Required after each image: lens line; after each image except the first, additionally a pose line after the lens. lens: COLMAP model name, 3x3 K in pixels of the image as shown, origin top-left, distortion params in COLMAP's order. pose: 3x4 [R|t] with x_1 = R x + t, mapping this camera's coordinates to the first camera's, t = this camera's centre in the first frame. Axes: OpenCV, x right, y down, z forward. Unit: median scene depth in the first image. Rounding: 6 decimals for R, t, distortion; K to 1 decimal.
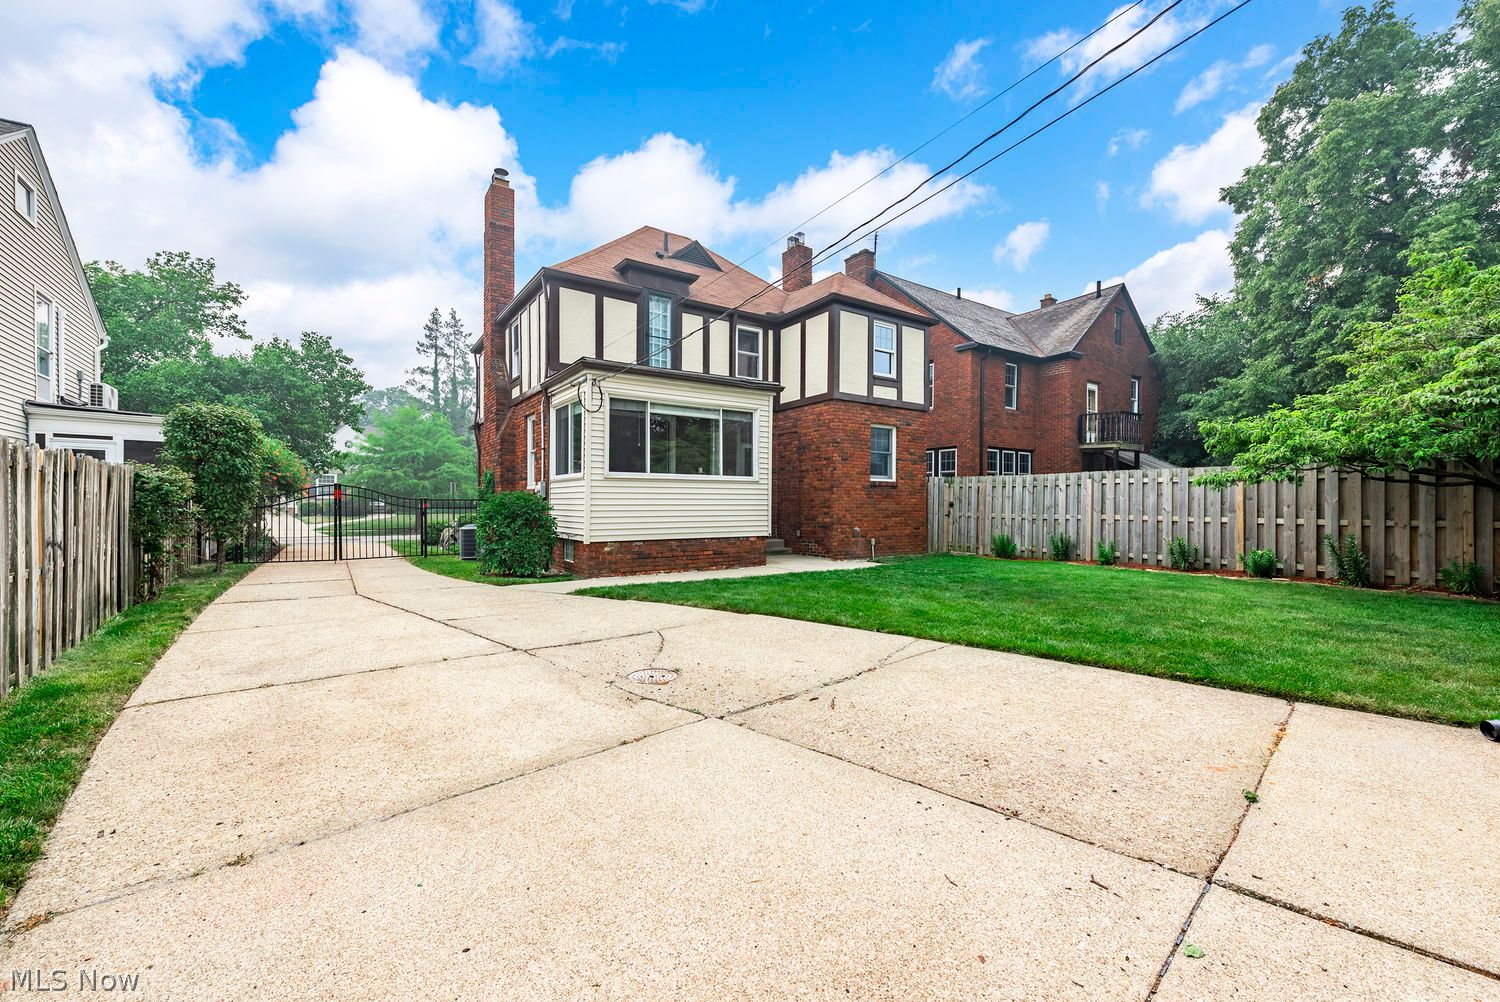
lens RADIAL K [[619.2, 0, 750.0], [0, 619.2, 501.0], [0, 0, 1]] dist [0.001488, -0.000226]
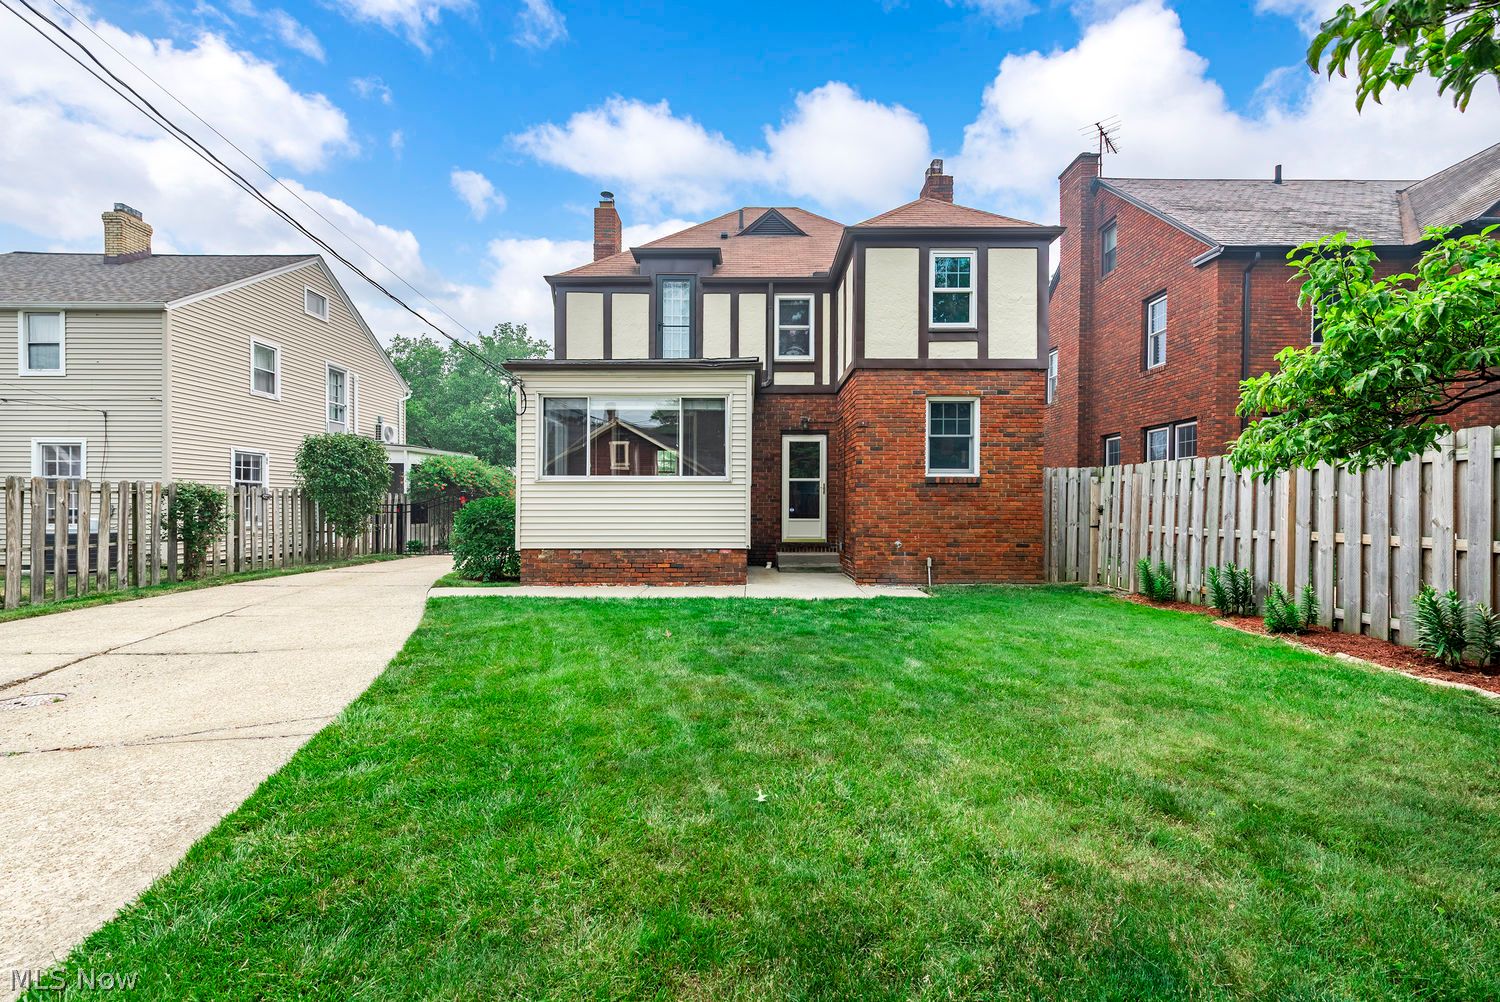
lens RADIAL K [[619.2, 0, 750.0], [0, 619.2, 501.0], [0, 0, 1]] dist [0.001488, -0.000226]
pose [[0.819456, -0.005667, -0.573113, 0.468079], [0.003106, 0.999980, -0.005447, -0.001322], [0.573133, 0.002683, 0.819458, 0.320345]]
